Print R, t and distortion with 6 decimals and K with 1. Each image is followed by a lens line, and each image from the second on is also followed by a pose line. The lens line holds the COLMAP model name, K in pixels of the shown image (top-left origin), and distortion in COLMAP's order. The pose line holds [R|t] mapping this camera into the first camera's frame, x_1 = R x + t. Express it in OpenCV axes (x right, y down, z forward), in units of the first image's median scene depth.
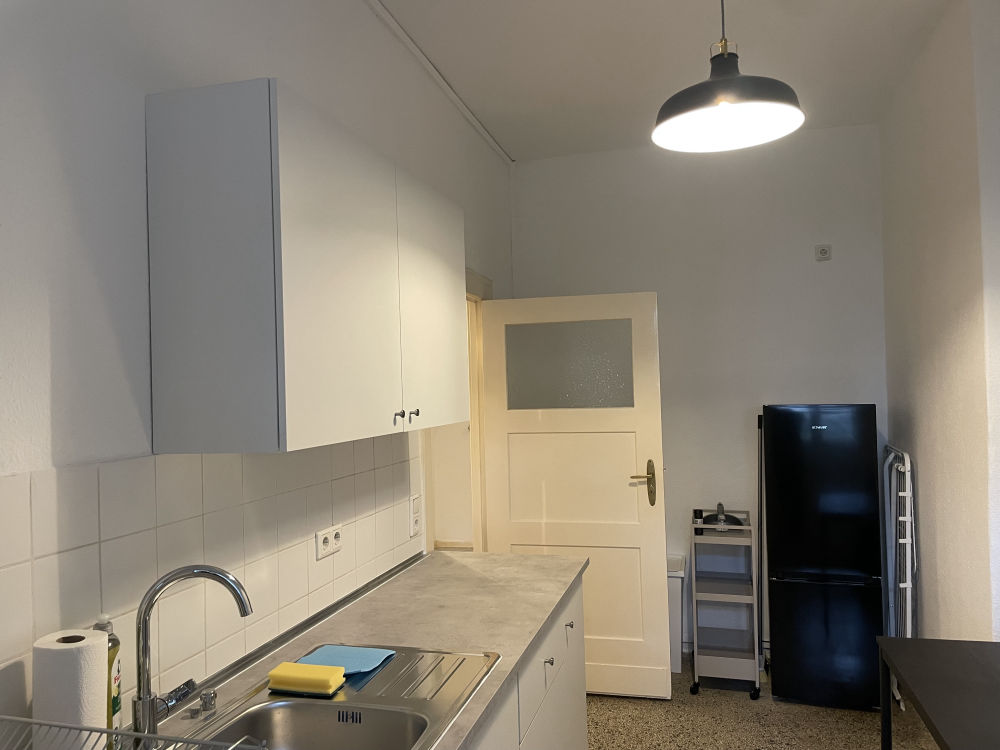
lens RADIAL K [[763.7, 0, 500.7], [0, 763.7, 375.0], [0, 0, 1]] dist [0.061253, -0.084931]
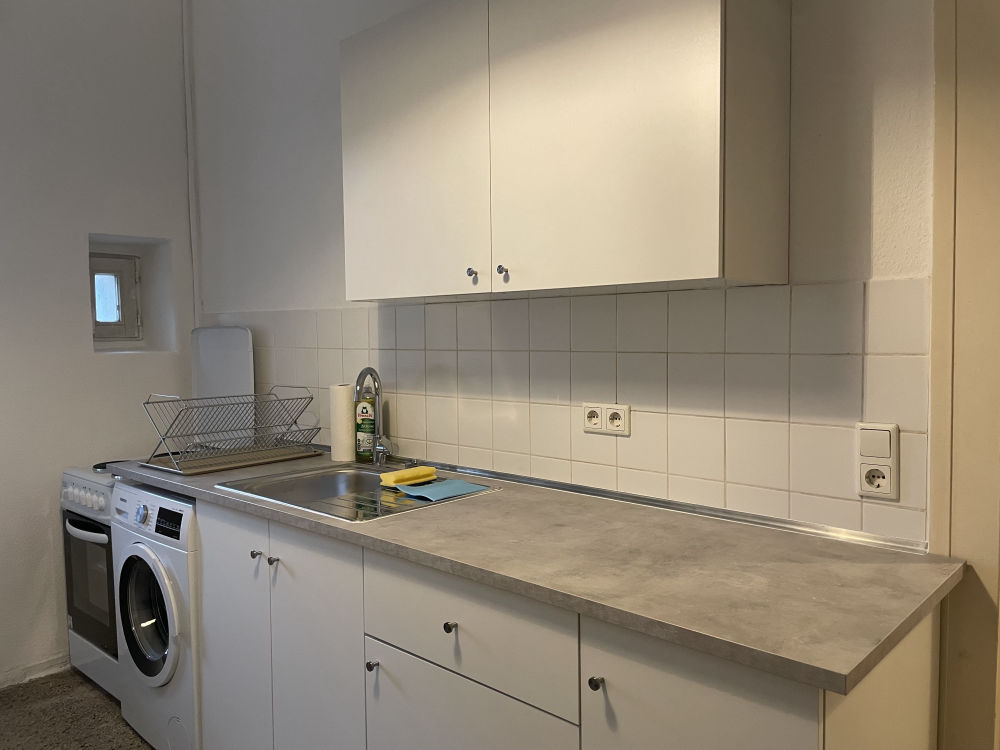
lens RADIAL K [[763.7, 0, 504.4], [0, 763.7, 377.3], [0, 0, 1]] dist [0.061253, -0.084931]
pose [[-0.472265, 0.083439, -0.877498, 0.503069], [0.037711, 0.996511, 0.074460, 0.083634], [0.880649, 0.002074, -0.473764, 1.105842]]
